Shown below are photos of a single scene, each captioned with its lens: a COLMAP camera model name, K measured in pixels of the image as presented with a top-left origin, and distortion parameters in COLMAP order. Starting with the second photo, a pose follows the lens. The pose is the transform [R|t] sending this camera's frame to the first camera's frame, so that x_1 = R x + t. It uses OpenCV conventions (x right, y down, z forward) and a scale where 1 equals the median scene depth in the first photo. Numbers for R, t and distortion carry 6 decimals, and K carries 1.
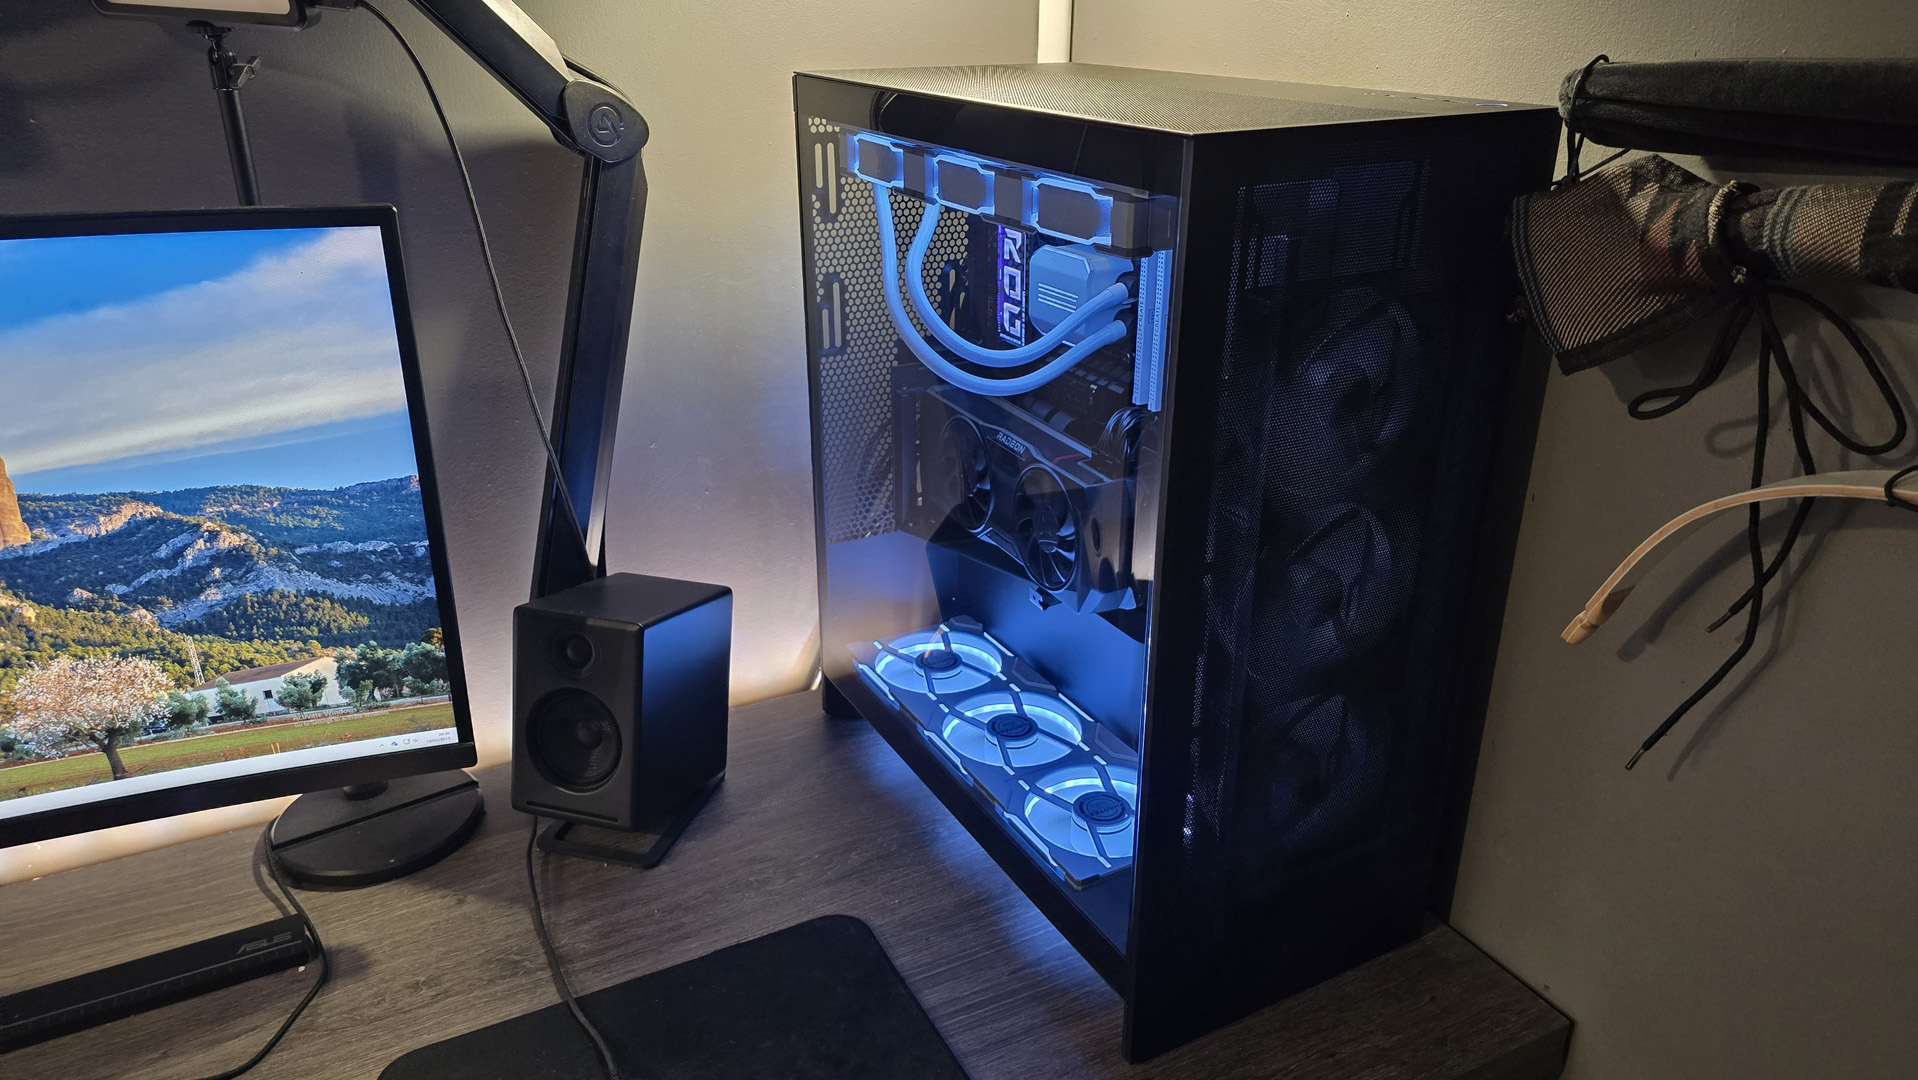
lens RADIAL K [[1301.6, 0, 959.0], [0, 1301.6, 540.0], [0, 0, 1]] dist [0.063156, -0.078795]
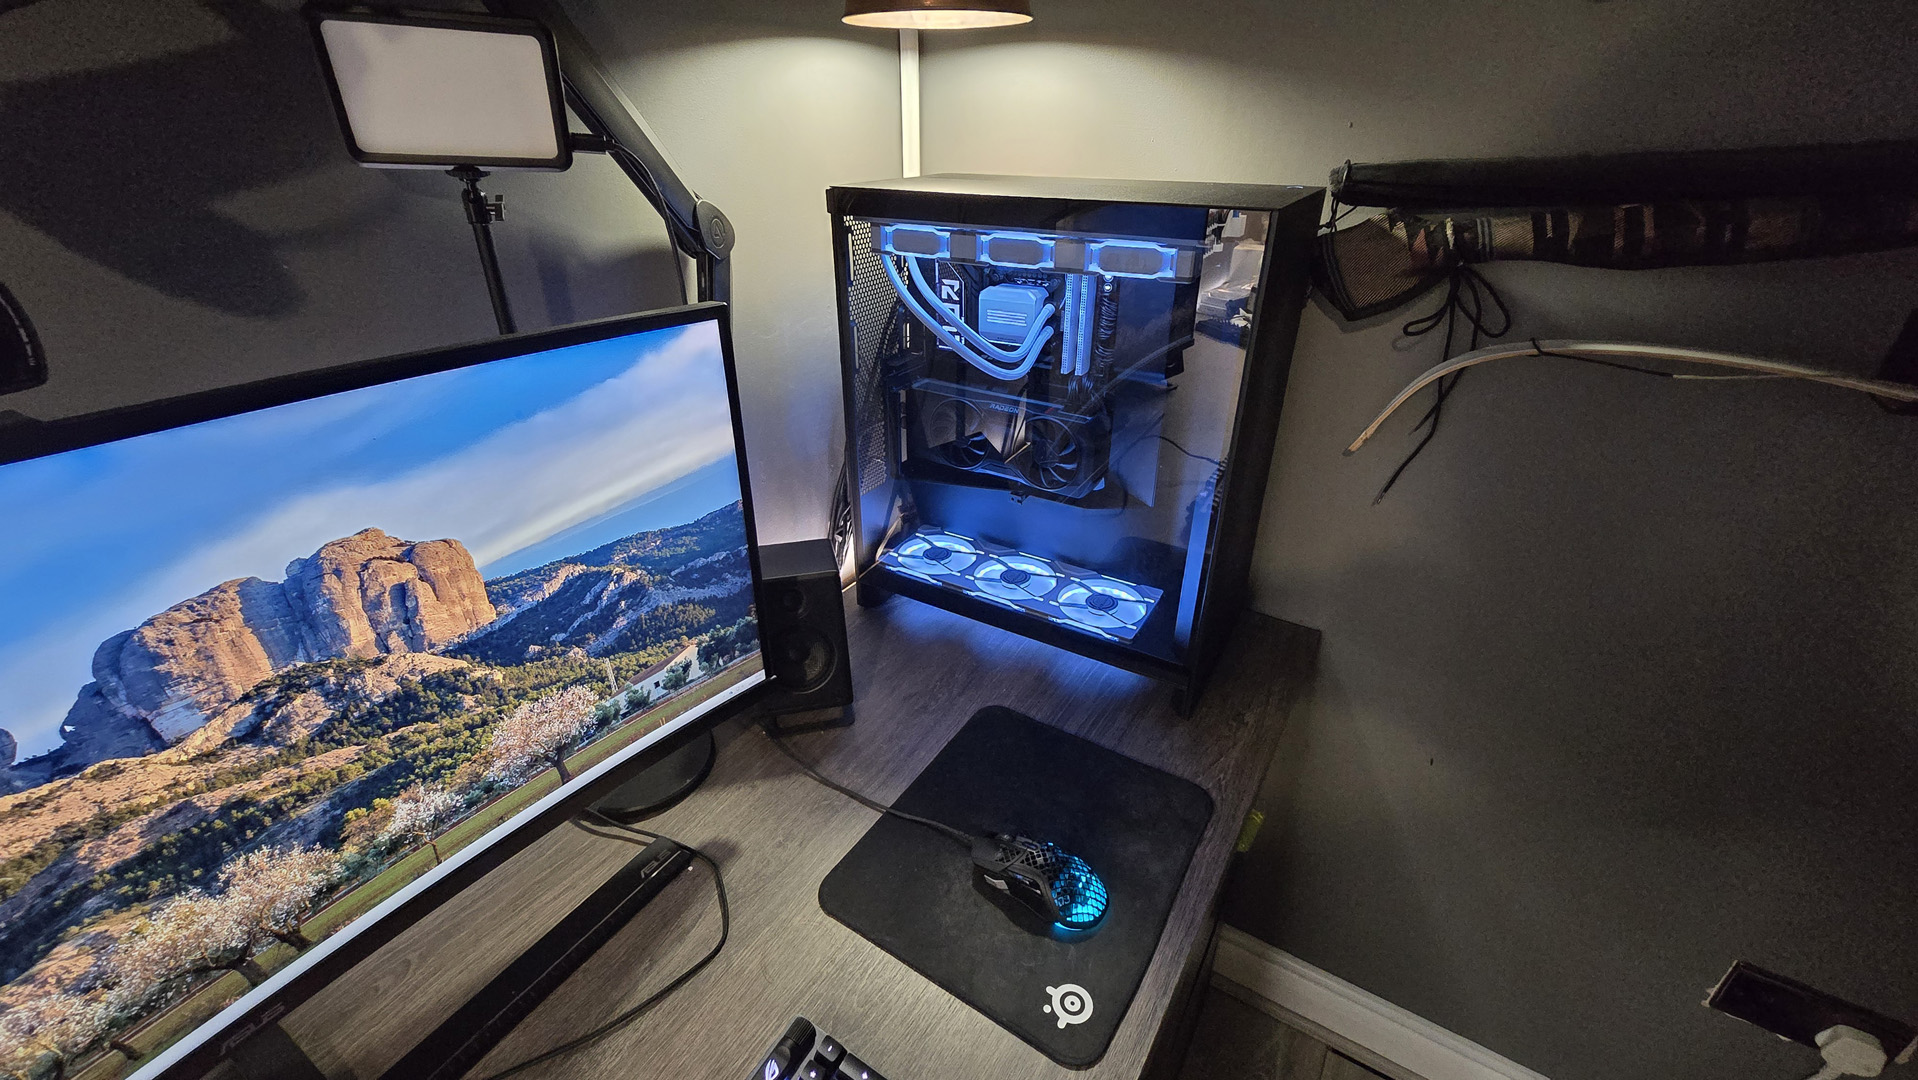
lens RADIAL K [[795.0, 0, 959.0], [0, 795.0, 540.0], [0, 0, 1]] dist [-0.000548, -0.000073]
pose [[0.862359, -0.244351, 0.443430, -0.605542], [0.203839, 0.969272, 0.137699, -0.077018], [-0.463452, -0.028358, 0.885668, 0.150993]]
